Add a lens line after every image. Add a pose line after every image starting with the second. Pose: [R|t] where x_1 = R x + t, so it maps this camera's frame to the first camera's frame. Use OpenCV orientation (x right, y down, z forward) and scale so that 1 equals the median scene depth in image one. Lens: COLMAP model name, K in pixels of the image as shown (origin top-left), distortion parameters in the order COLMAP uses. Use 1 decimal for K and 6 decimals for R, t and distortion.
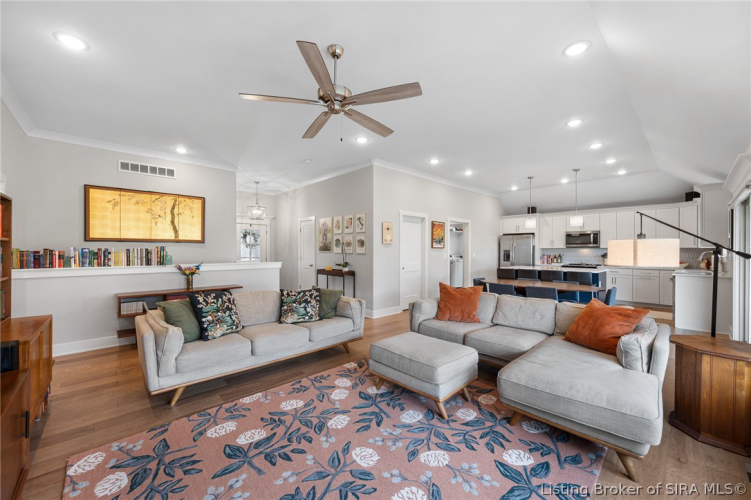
lens RADIAL K [[295.0, 0, 375.5], [0, 295.0, 250.0], [0, 0, 1]] dist [-0.002573, -0.000189]
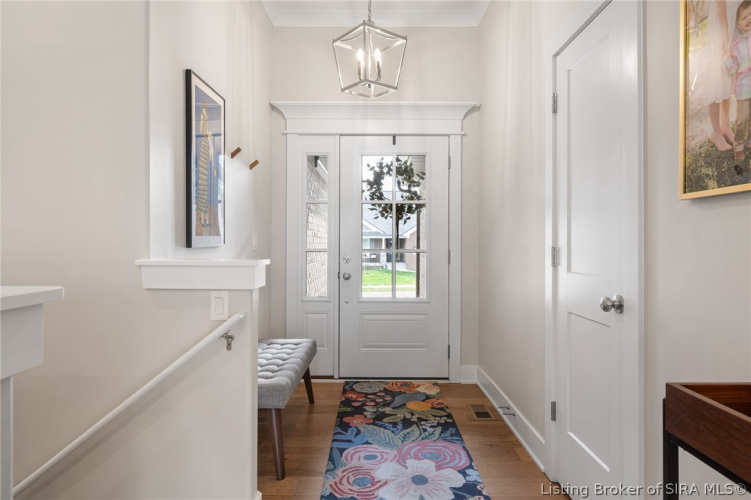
lens RADIAL K [[452.8, 0, 375.5], [0, 452.8, 250.0], [0, 0, 1]] dist [-0.001493, -0.000087]
pose [[0.732985, -0.004648, -0.680229, -0.262238], [0.009768, 0.999945, 0.003693, 0.044754], [0.680175, -0.009351, 0.732990, 1.295998]]
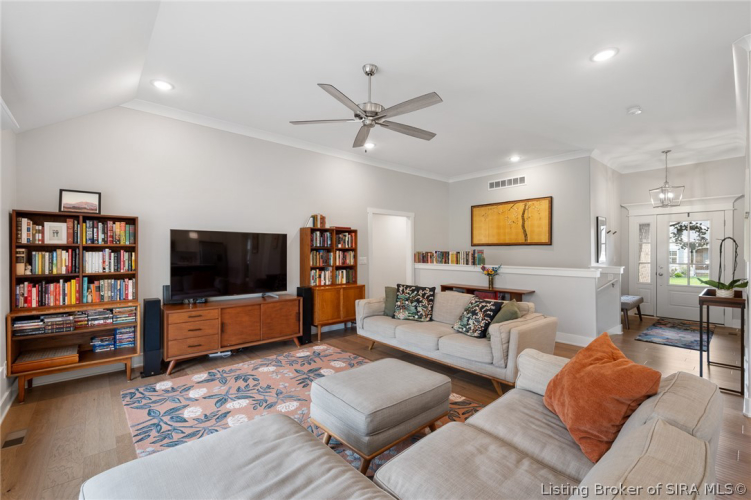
lens RADIAL K [[324.8, 0, 372.4], [0, 324.8, 250.2], [0, 0, 1]] dist [0.001099, 0.000317]
pose [[-0.029736, -0.016360, -0.999424, 0.624672], [-0.000272, 0.999866, -0.016359, 0.013295], [0.999558, -0.000214, -0.029736, 0.628689]]
